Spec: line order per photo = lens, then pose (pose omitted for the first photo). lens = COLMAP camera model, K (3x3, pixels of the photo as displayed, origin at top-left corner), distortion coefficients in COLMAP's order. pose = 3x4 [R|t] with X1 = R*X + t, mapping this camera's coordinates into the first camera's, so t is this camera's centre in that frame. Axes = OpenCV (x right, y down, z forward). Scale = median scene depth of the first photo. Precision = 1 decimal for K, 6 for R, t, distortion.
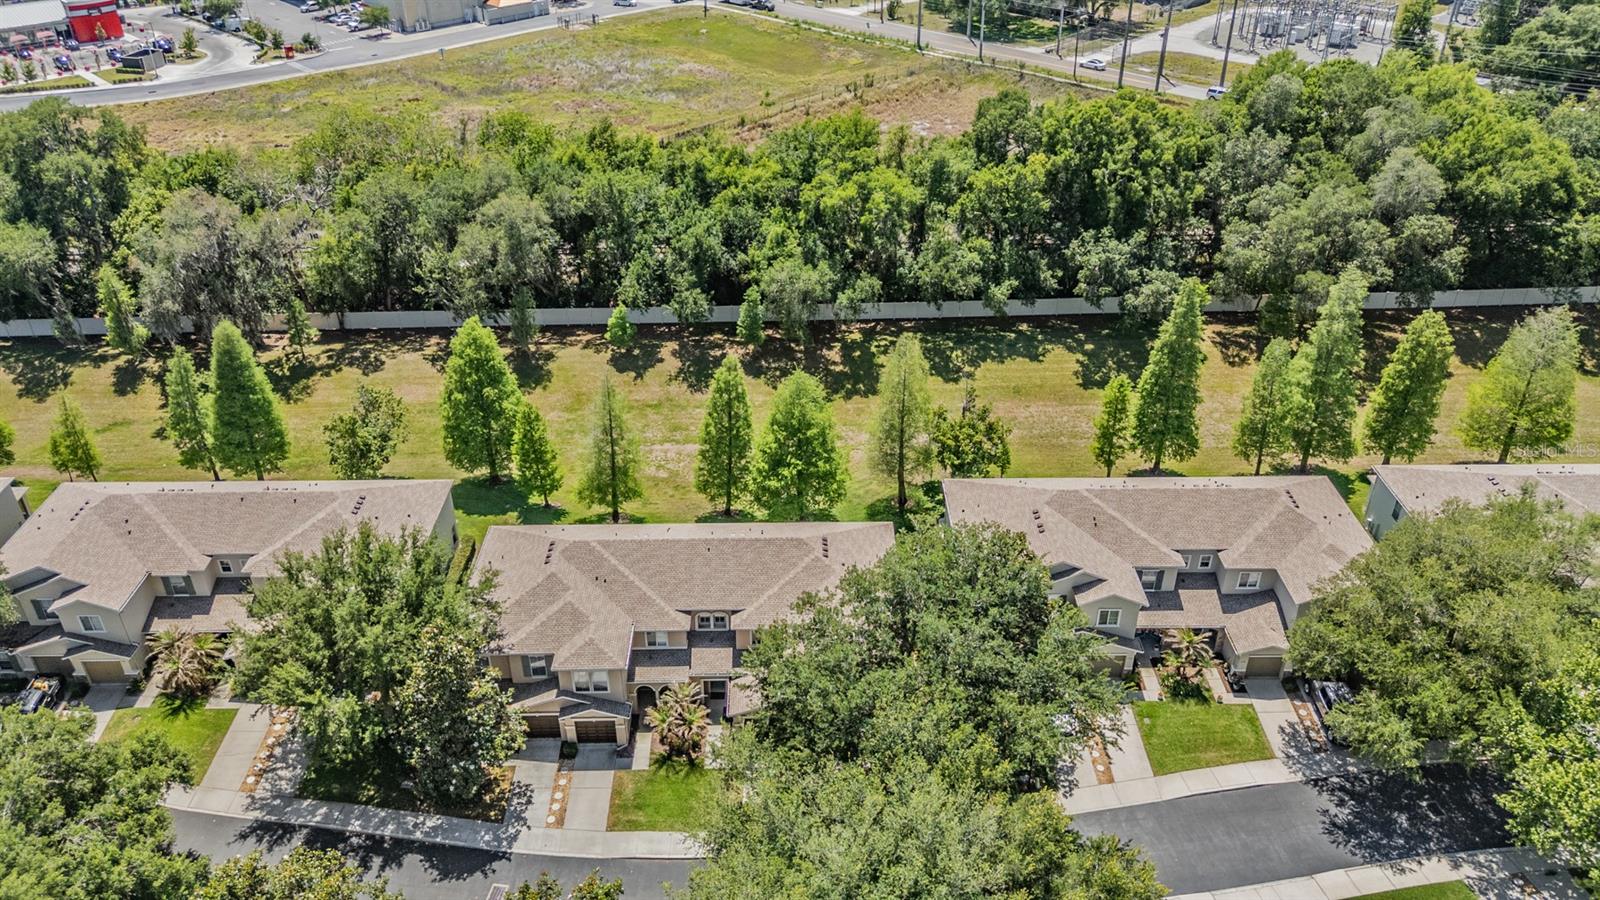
lens RADIAL K [[1188.0, 0, 800.0], [0, 1188.0, 450.0], [0, 0, 1]] dist [0.049899, -0.000806]
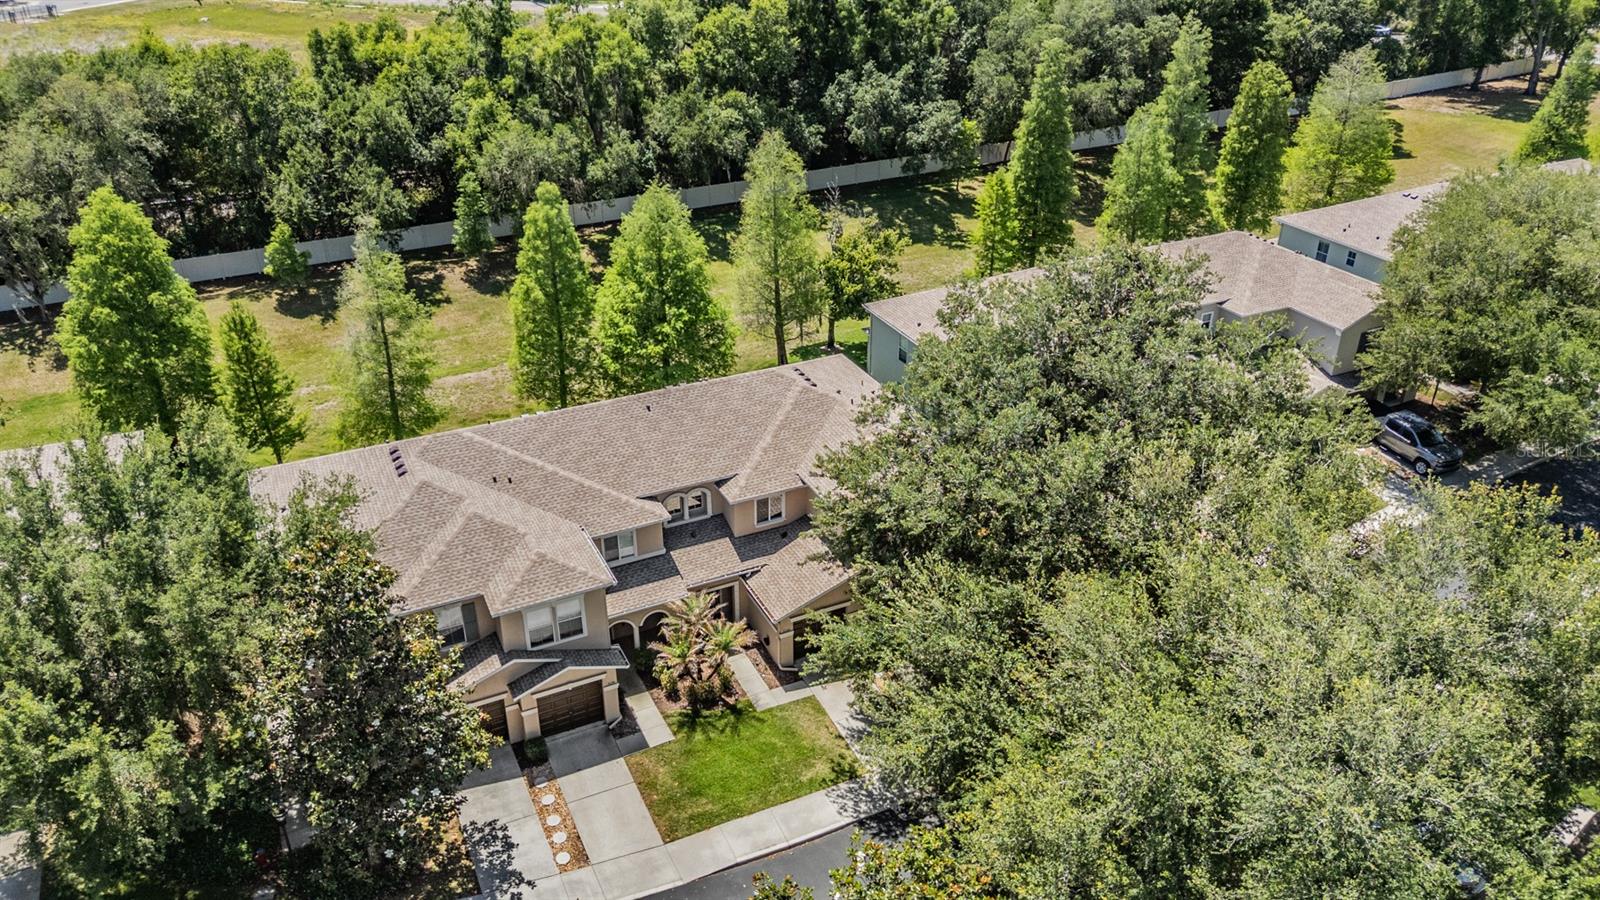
lens RADIAL K [[1188.0, 0, 800.0], [0, 1188.0, 450.0], [0, 0, 1]] dist [0.049899, -0.000806]
pose [[0.902511, -0.197746, 0.382585, -0.270963], [0.221178, 0.975071, -0.017773, 0.143493], [-0.369533, 0.100660, 0.923750, 0.380305]]
